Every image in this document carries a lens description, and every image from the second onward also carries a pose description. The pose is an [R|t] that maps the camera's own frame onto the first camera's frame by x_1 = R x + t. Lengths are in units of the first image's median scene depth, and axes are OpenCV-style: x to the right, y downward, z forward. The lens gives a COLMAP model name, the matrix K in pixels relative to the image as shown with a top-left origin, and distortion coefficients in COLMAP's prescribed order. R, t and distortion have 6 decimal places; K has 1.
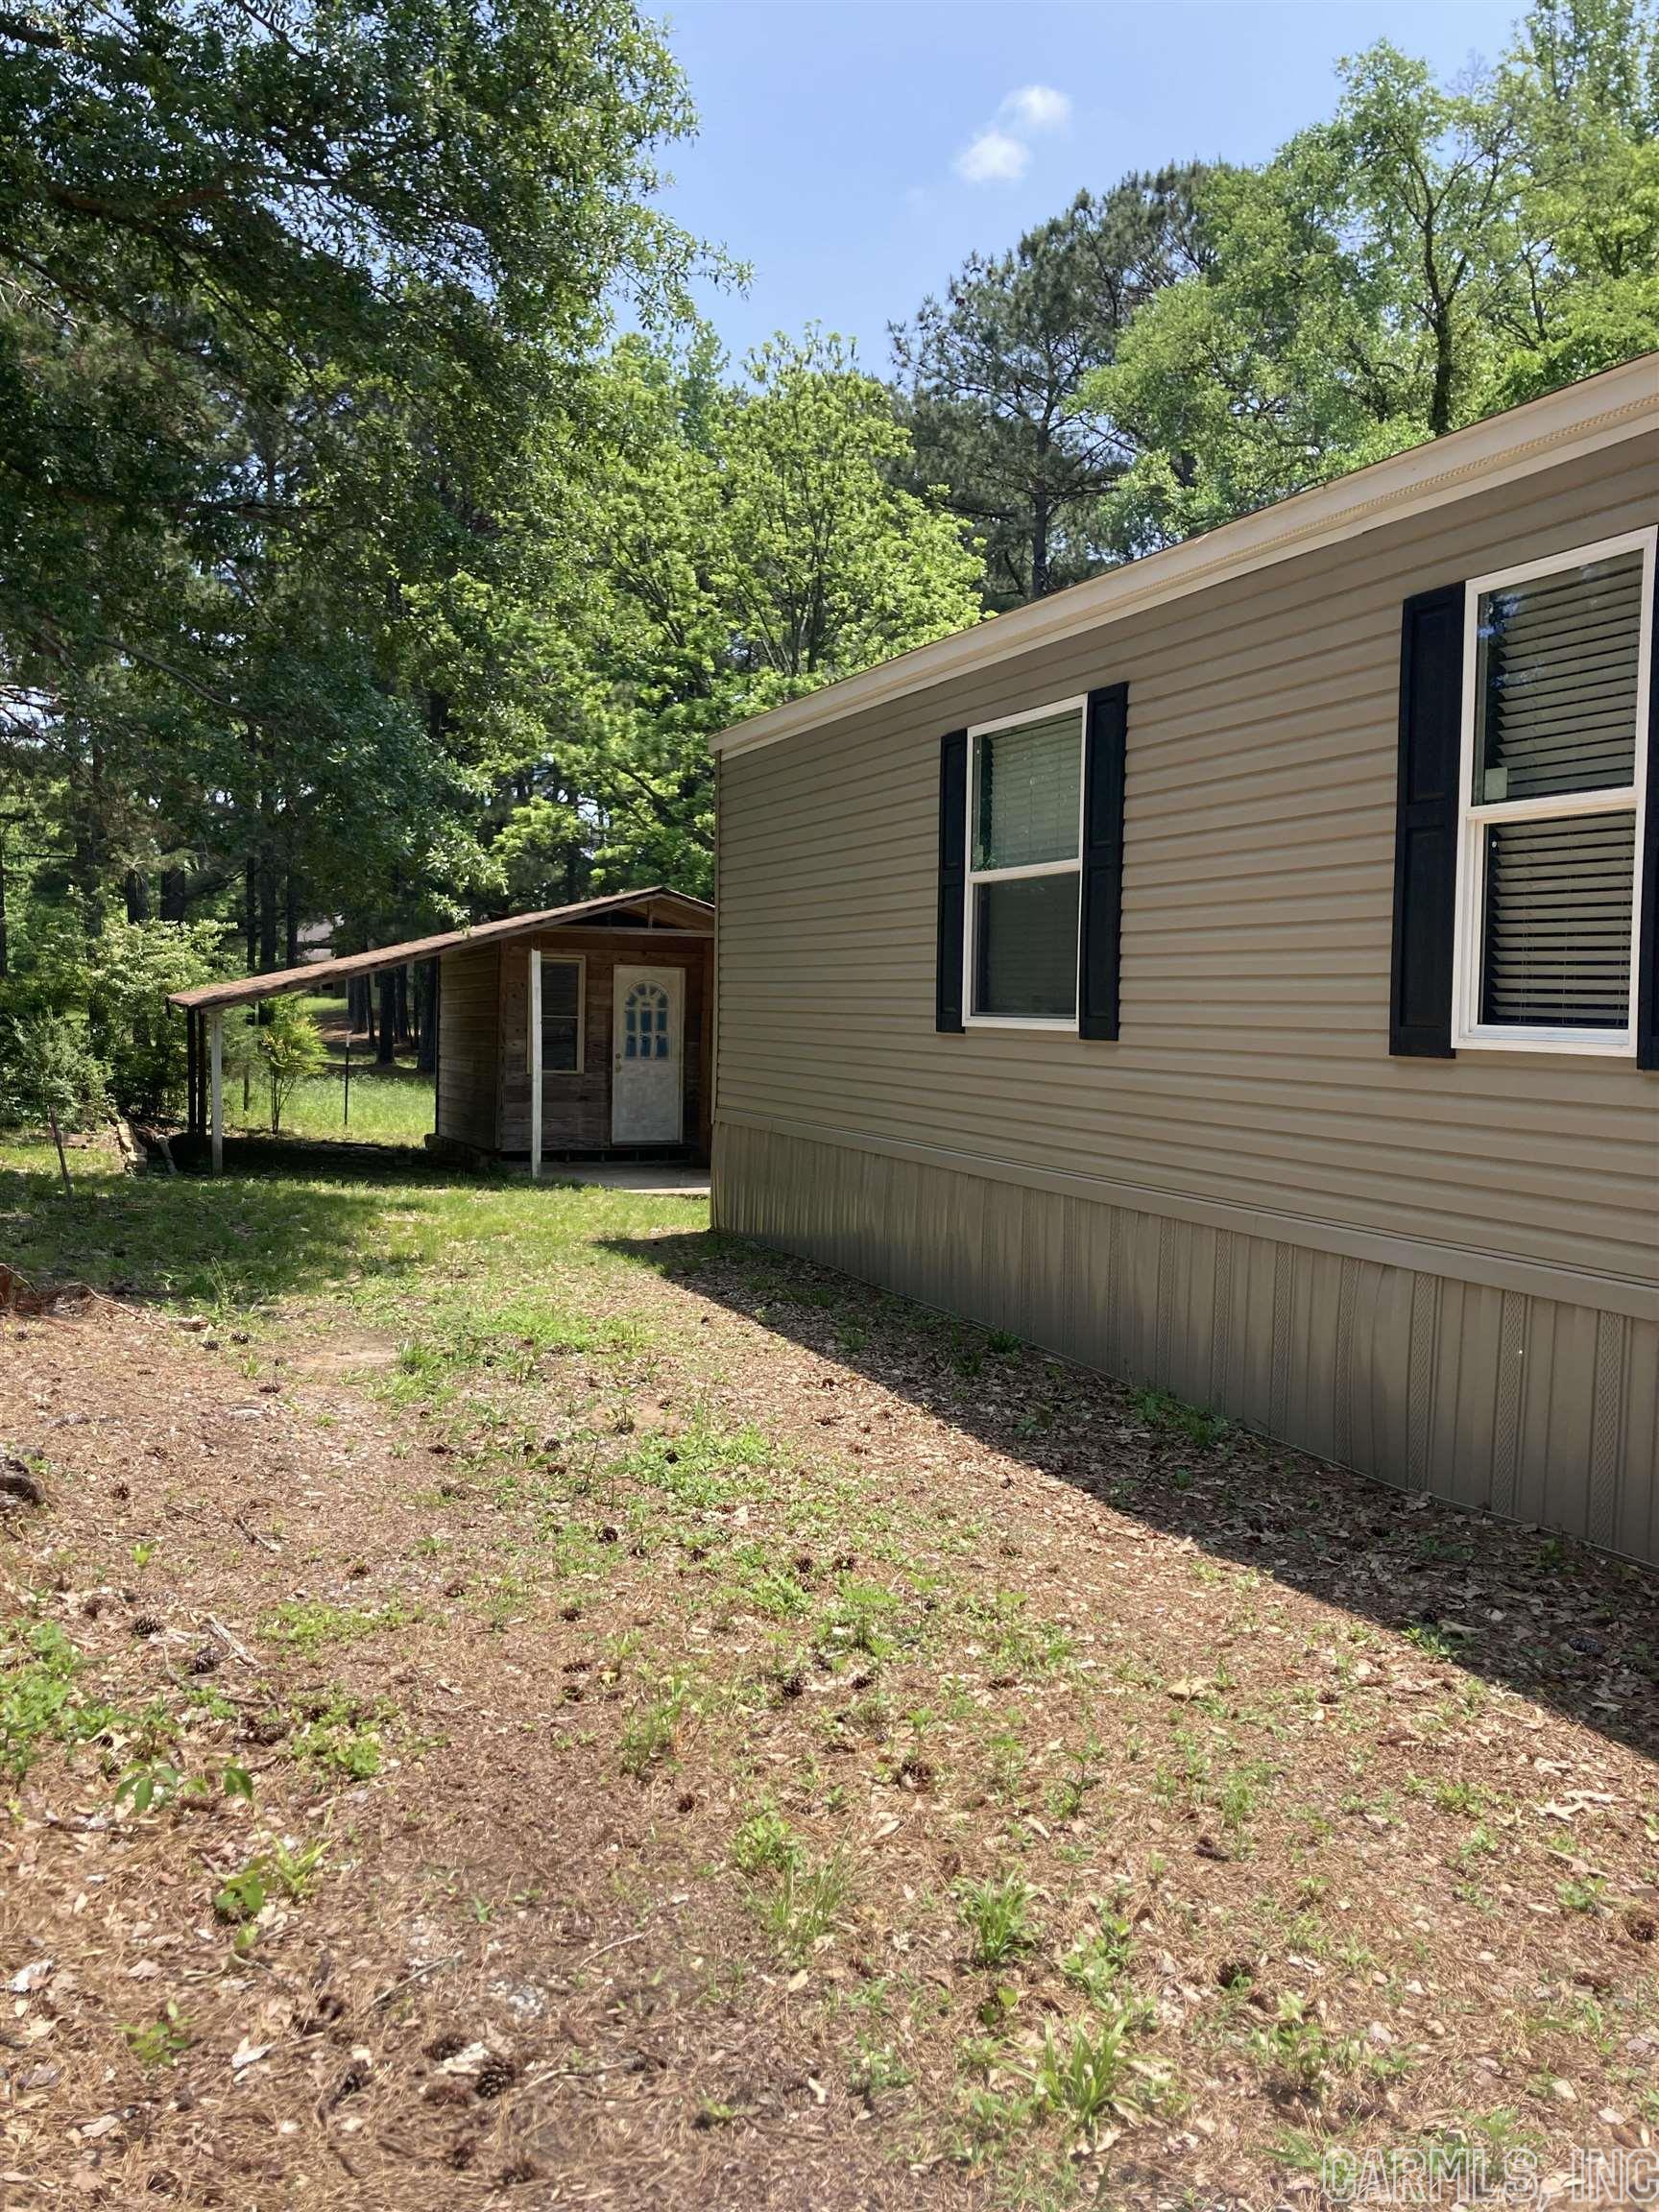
lens RADIAL K [[1787.1, 0, 839.2], [0, 1787.1, 1095.7], [0, 0, 1]] dist [0.061686, -0.061747]
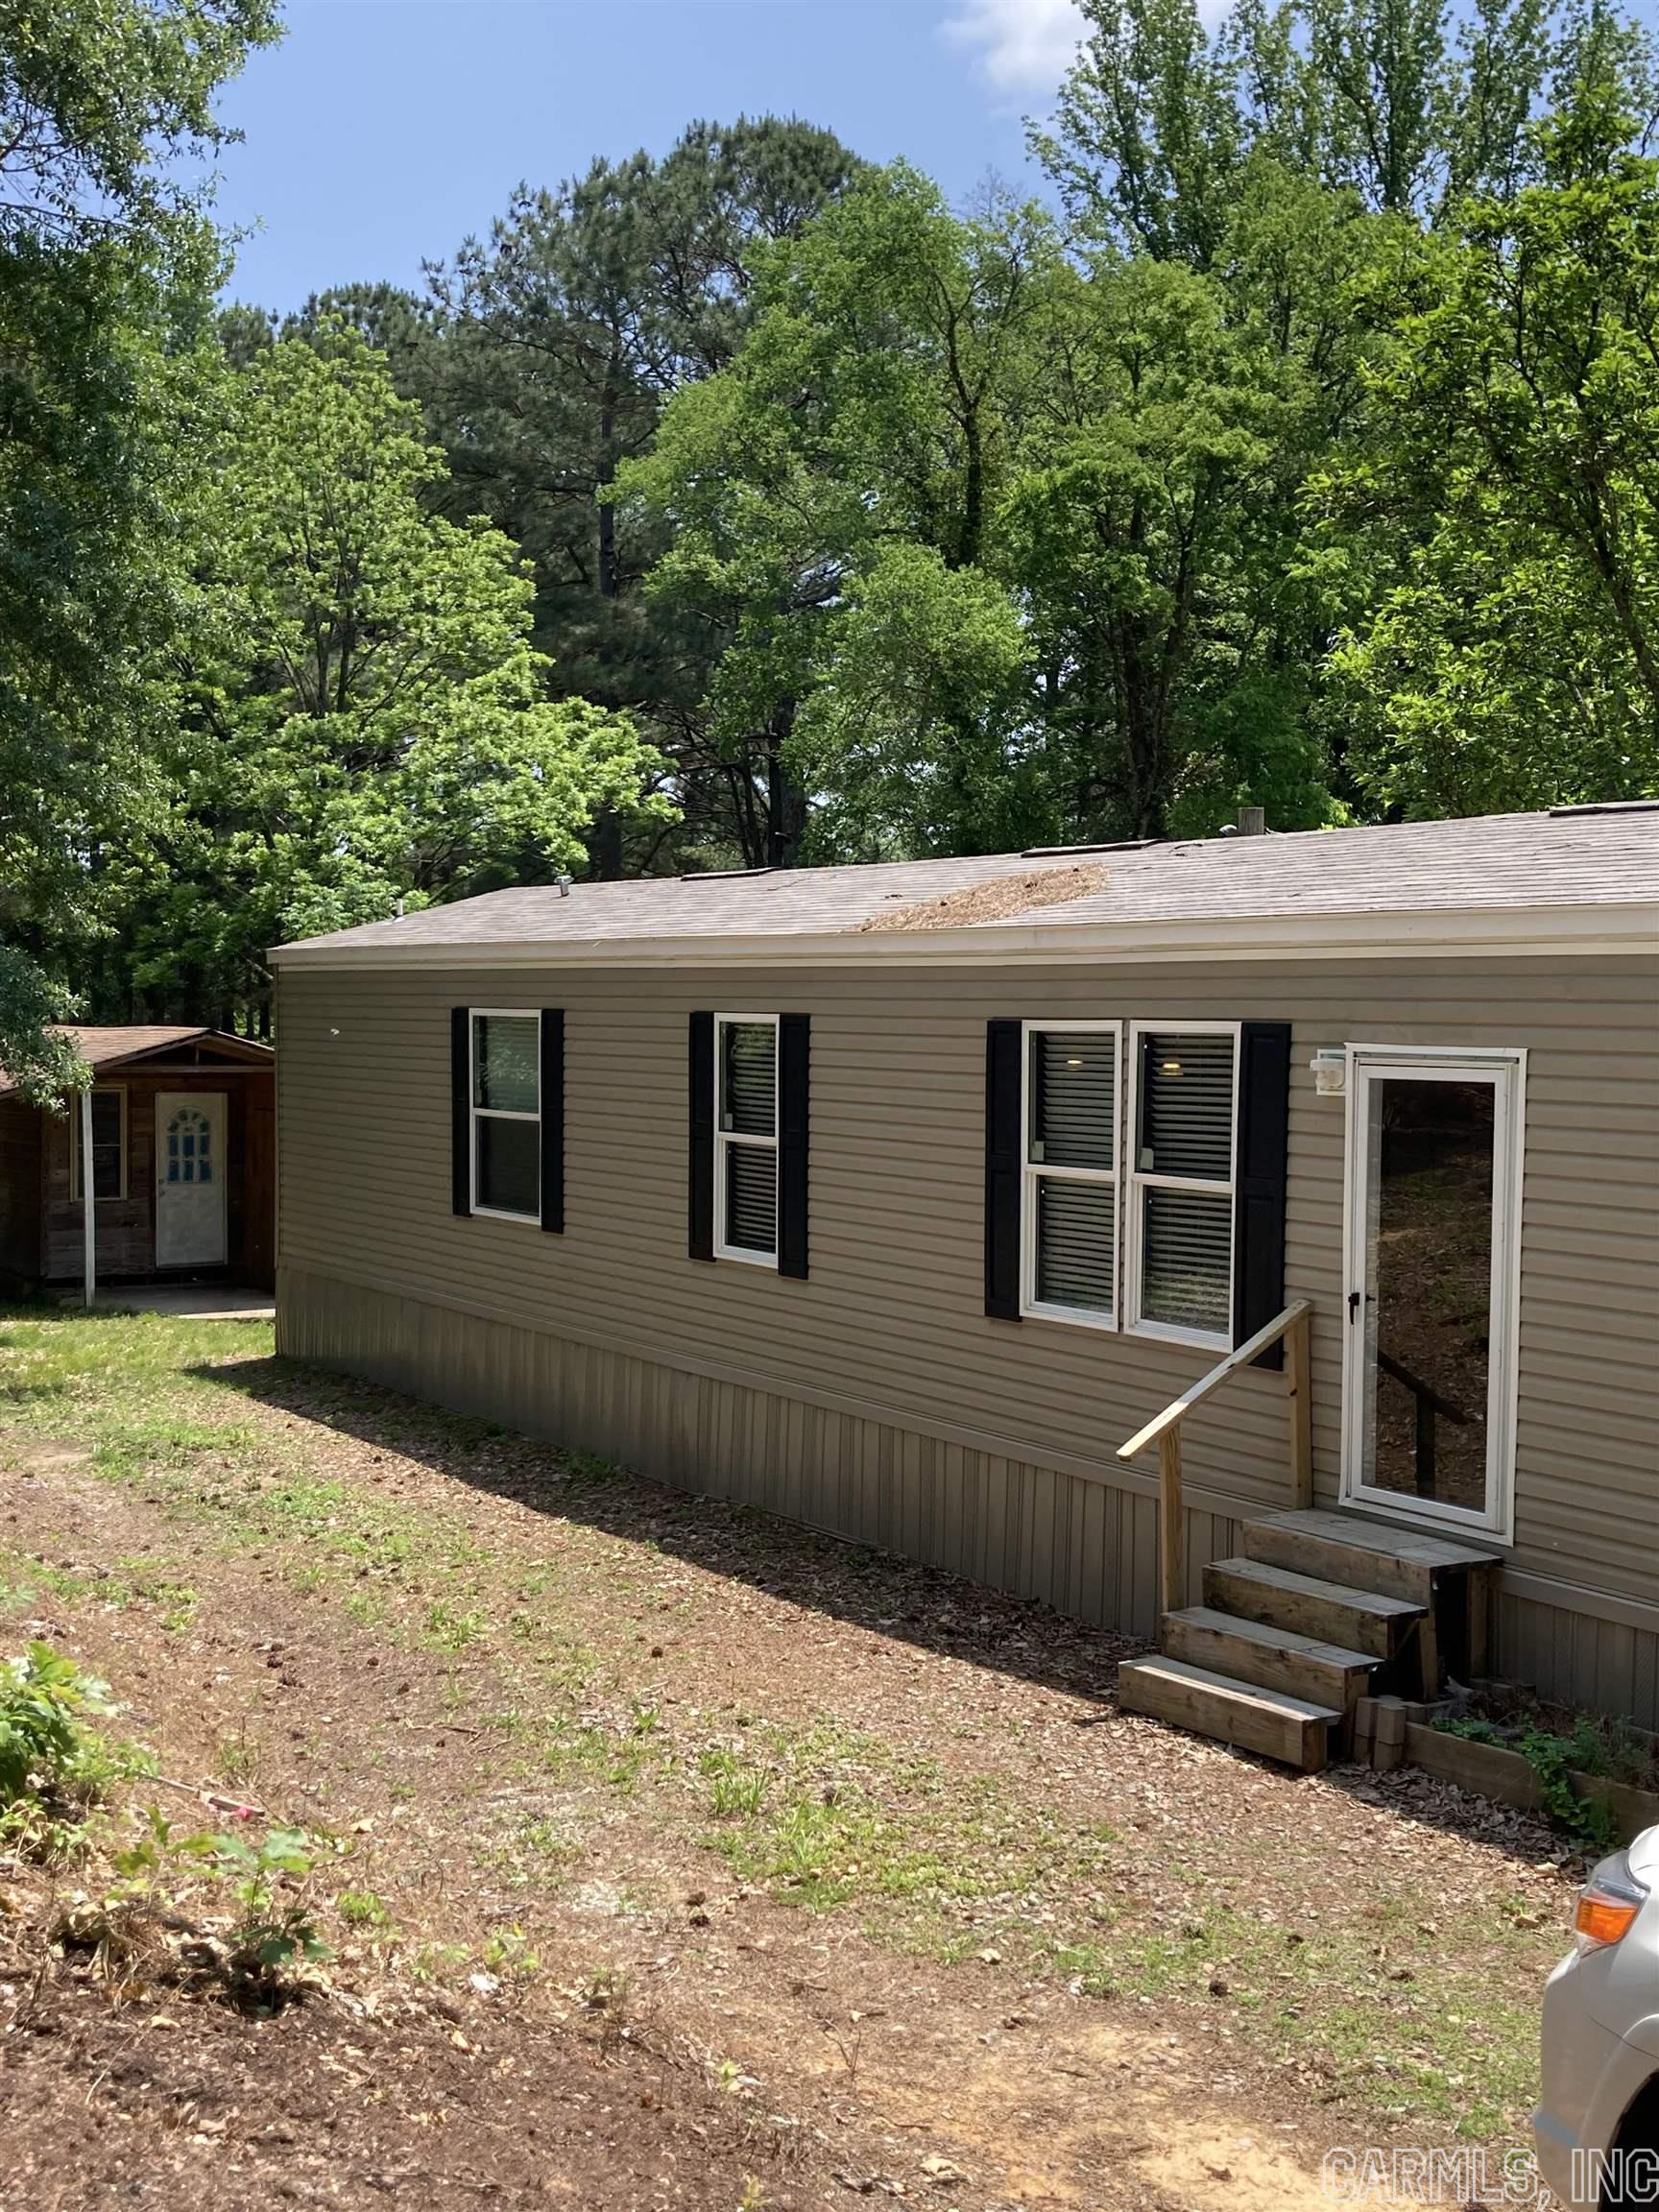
lens RADIAL K [[2421.5, 0, 837.9], [0, 2421.5, 1107.2], [0, 0, 1]] dist [0.041055, 0.000000]
pose [[0.982748, -0.019143, 0.183959, 0.002163], [0.020774, 0.999760, -0.006943, -0.055127], [-0.183782, 0.010644, 0.982909, -0.513012]]
